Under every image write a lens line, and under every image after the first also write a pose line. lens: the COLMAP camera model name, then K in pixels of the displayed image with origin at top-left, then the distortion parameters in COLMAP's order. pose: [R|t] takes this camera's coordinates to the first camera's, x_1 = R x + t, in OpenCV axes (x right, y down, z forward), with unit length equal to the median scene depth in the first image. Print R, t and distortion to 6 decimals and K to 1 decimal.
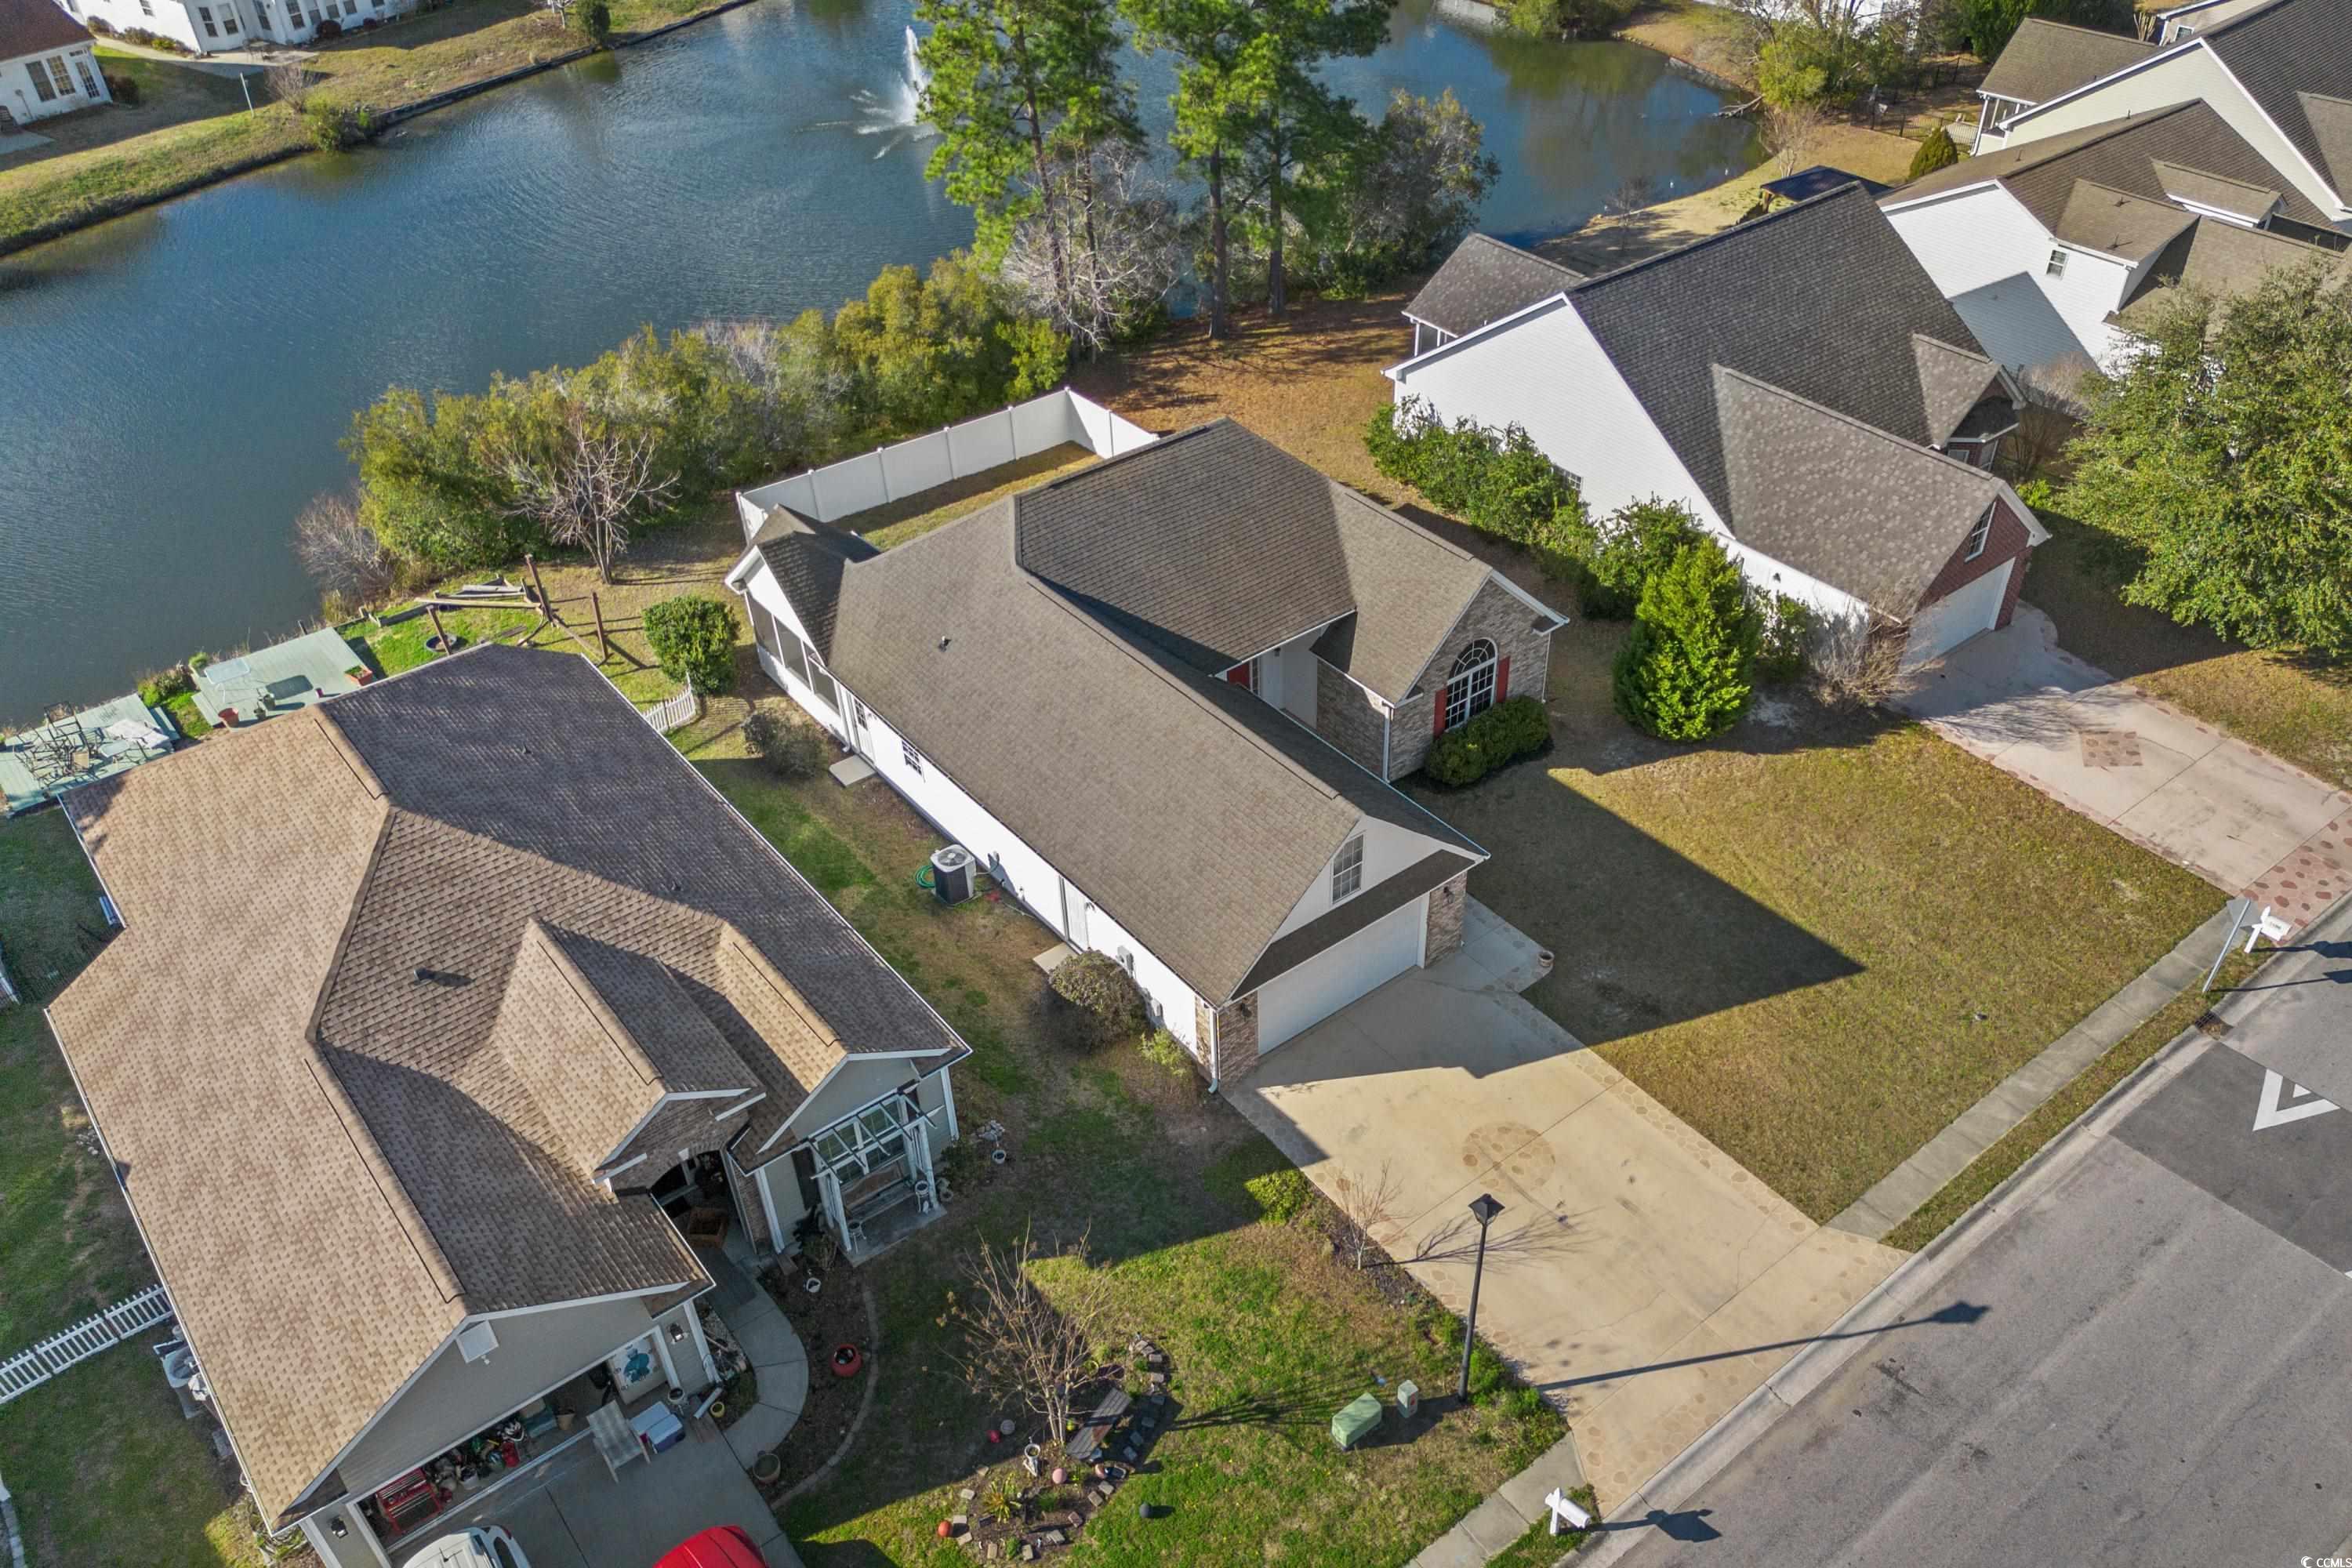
lens RADIAL K [[1706.4, 0, 1176.0], [0, 1706.4, 784.0], [0, 0, 1]] dist [0.000383, 0.000126]
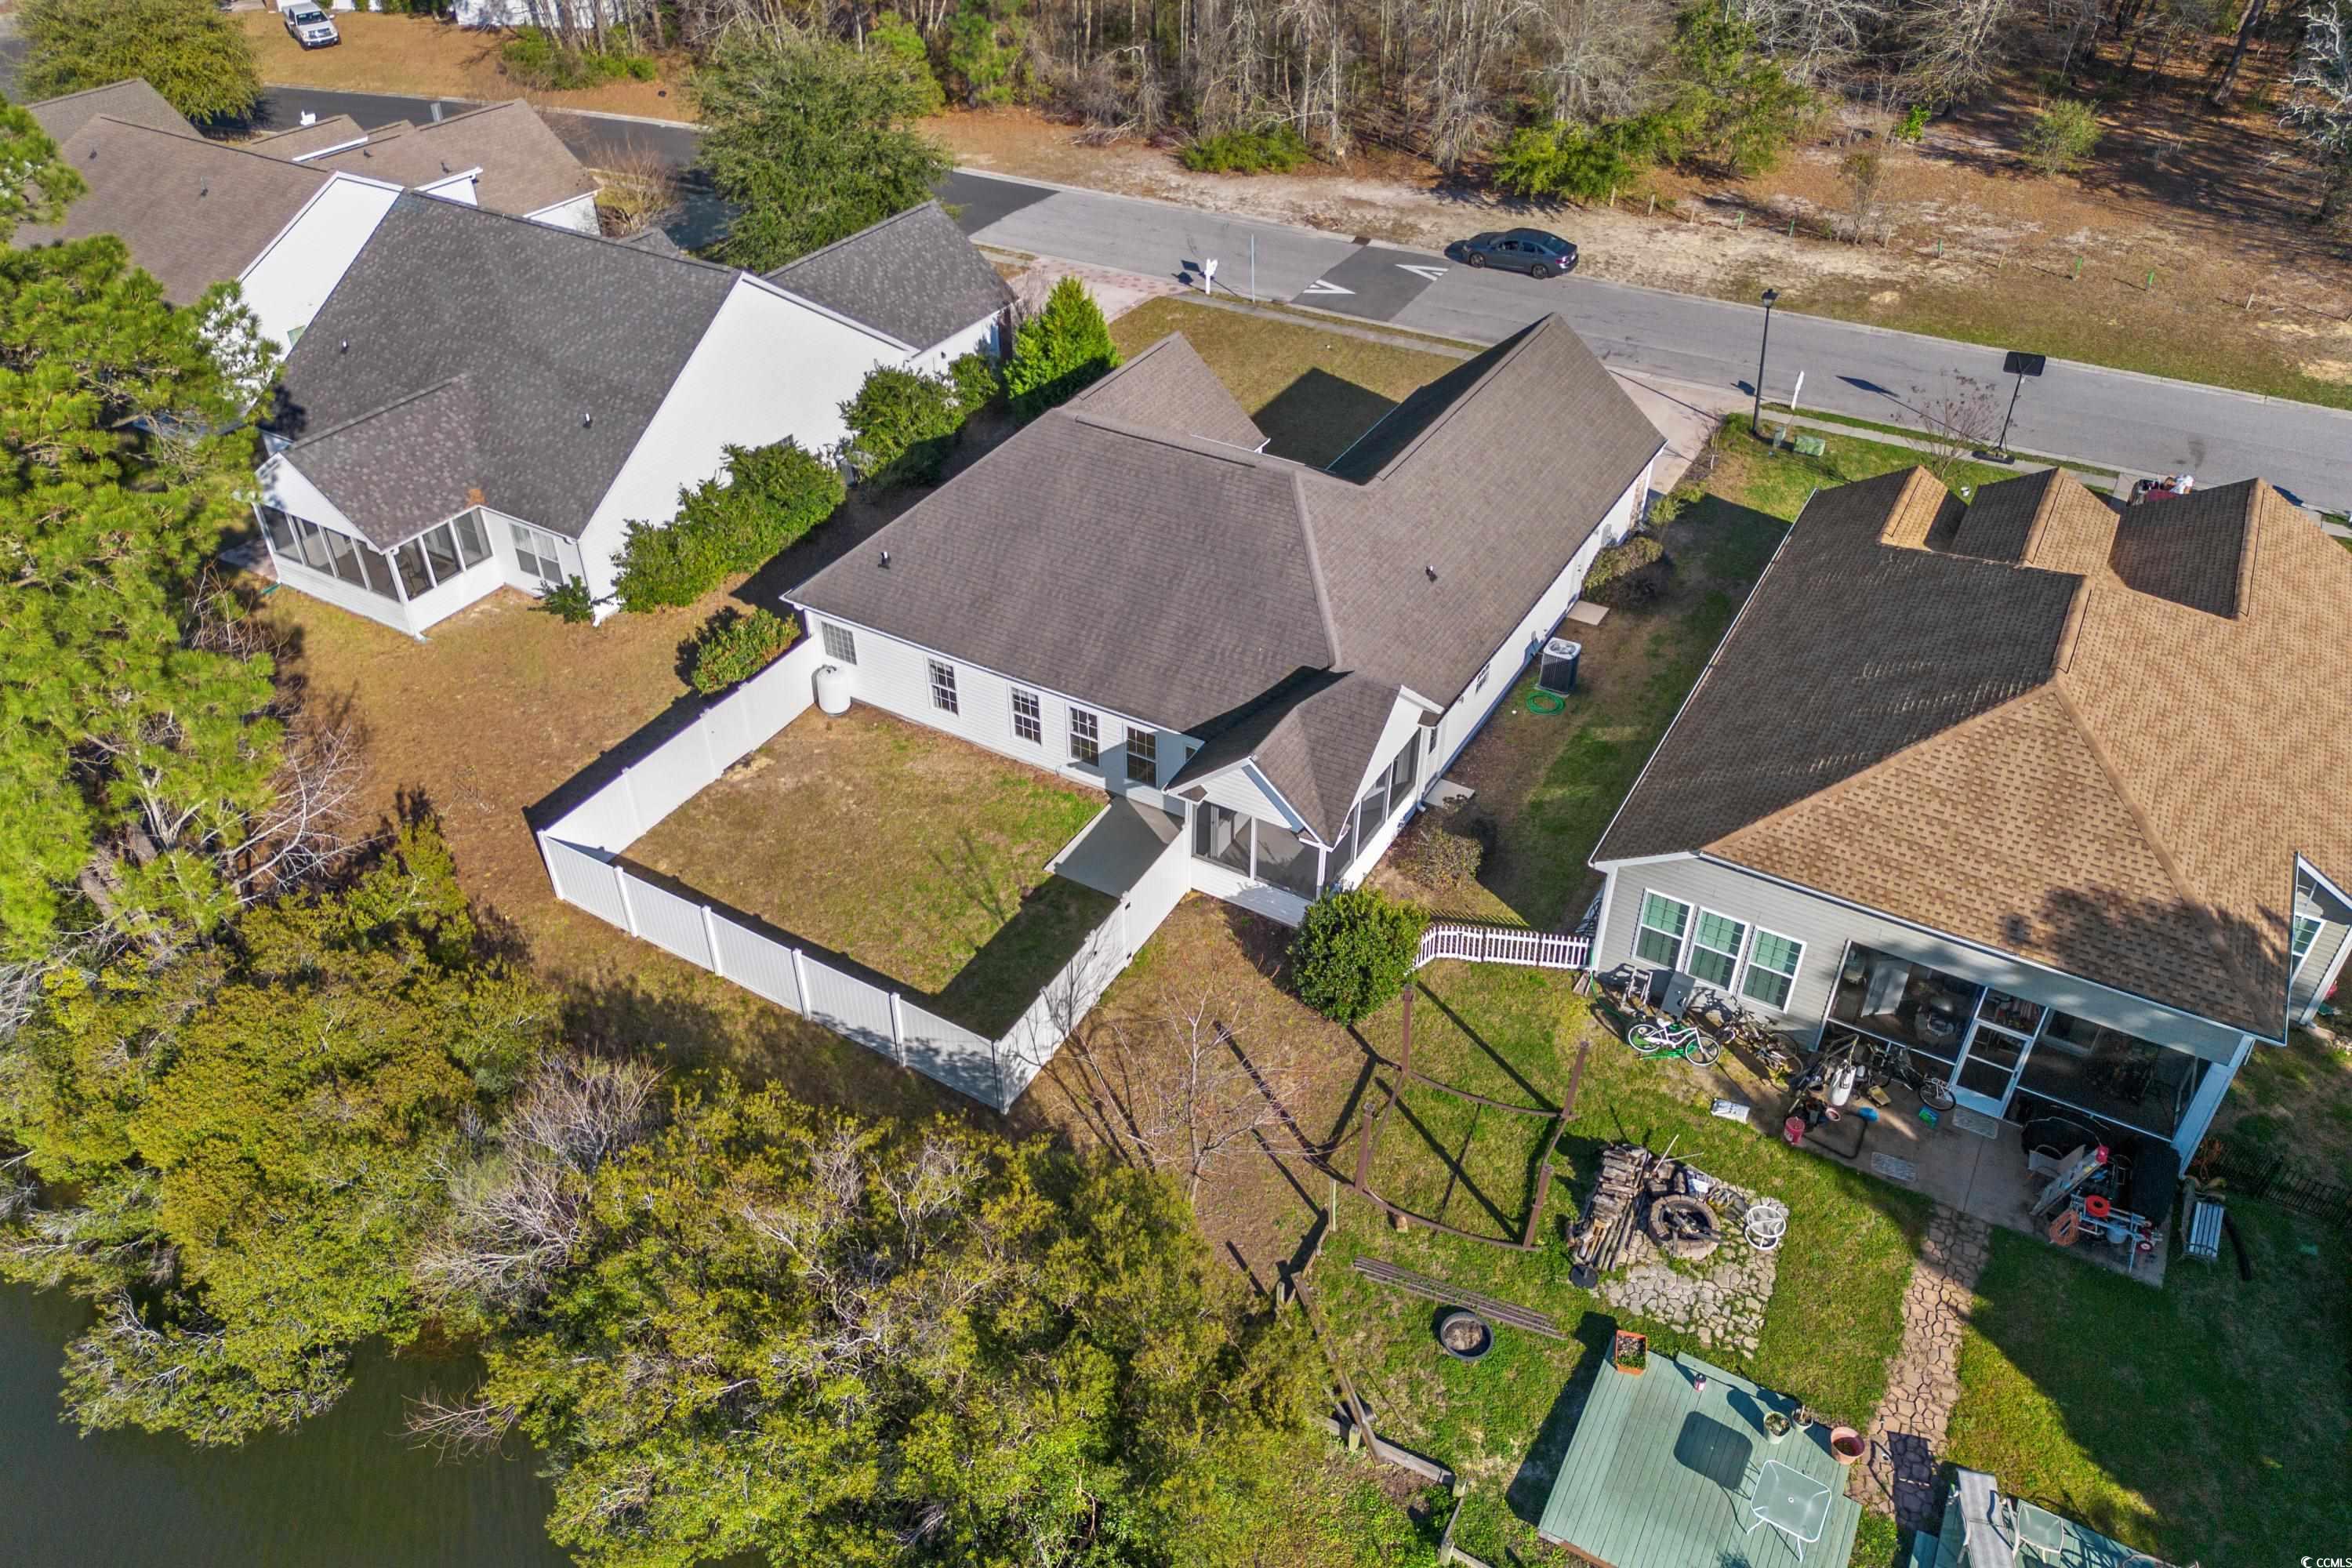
lens RADIAL K [[1706.4, 0, 1176.0], [0, 1706.4, 784.0], [0, 0, 1]] dist [0.000383, 0.000126]
pose [[-0.376979, -0.534556, 0.756397, -0.783486], [0.572215, 0.507750, 0.644019, -0.648572], [-0.728325, 0.675603, 0.114470, 0.945074]]
